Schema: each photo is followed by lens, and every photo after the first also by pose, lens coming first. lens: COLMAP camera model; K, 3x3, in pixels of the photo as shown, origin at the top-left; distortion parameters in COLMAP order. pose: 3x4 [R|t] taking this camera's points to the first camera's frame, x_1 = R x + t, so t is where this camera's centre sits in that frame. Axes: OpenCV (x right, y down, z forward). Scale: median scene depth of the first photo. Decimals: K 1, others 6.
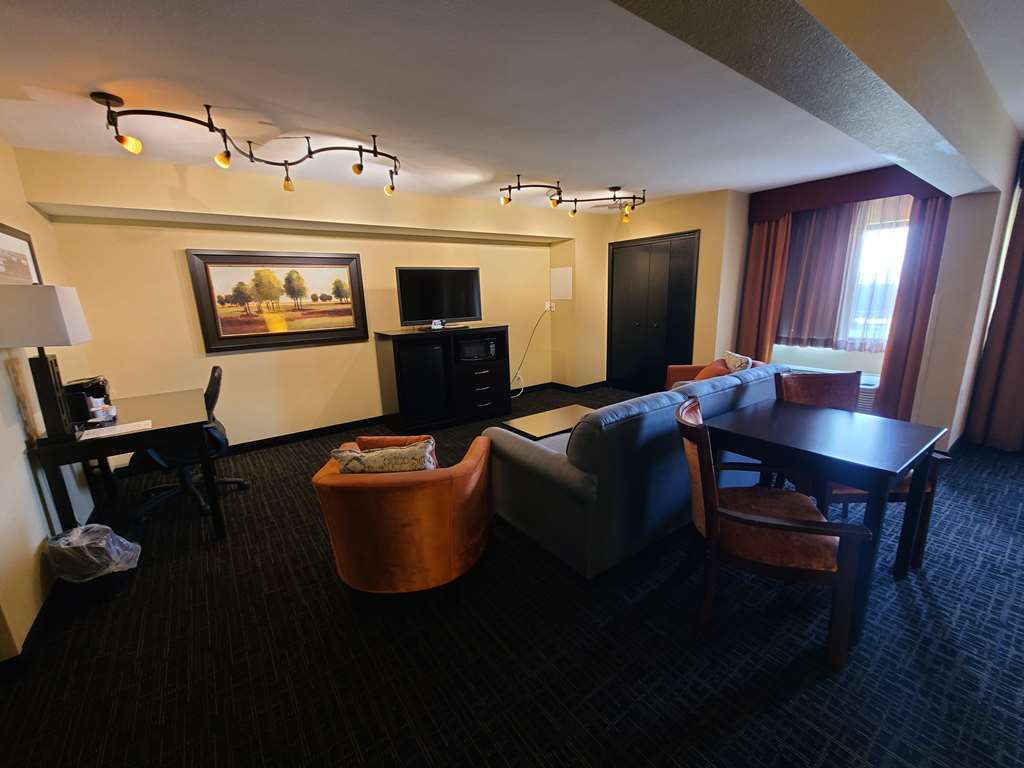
lens RADIAL K [[415.5, 0, 510.5], [0, 415.5, 385.8], [0, 0, 1]] dist [-0.000714, -0.000517]
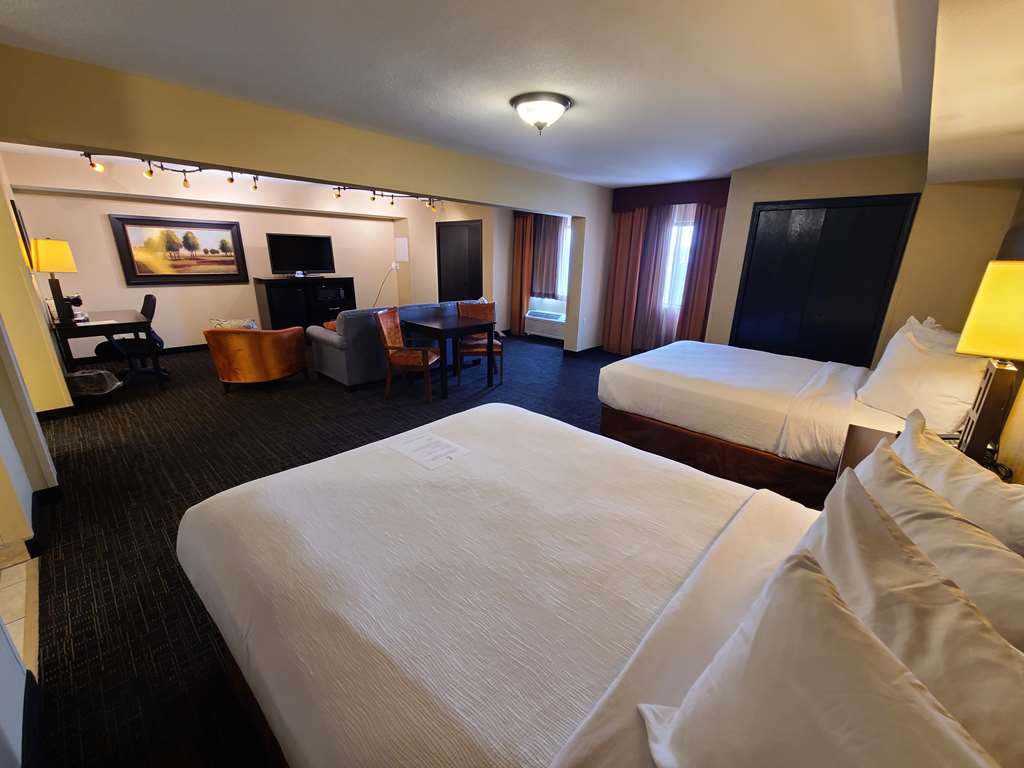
lens RADIAL K [[415.5, 0, 512.8], [0, 415.5, 386.8], [0, 0, 1]] dist [-0.000714, -0.000517]
pose [[0.981316, -0.006286, 0.192298, 0.294398], [-0.010608, 0.996178, 0.086694, 0.121129], [-0.192108, -0.087114, 0.977500, -0.654928]]
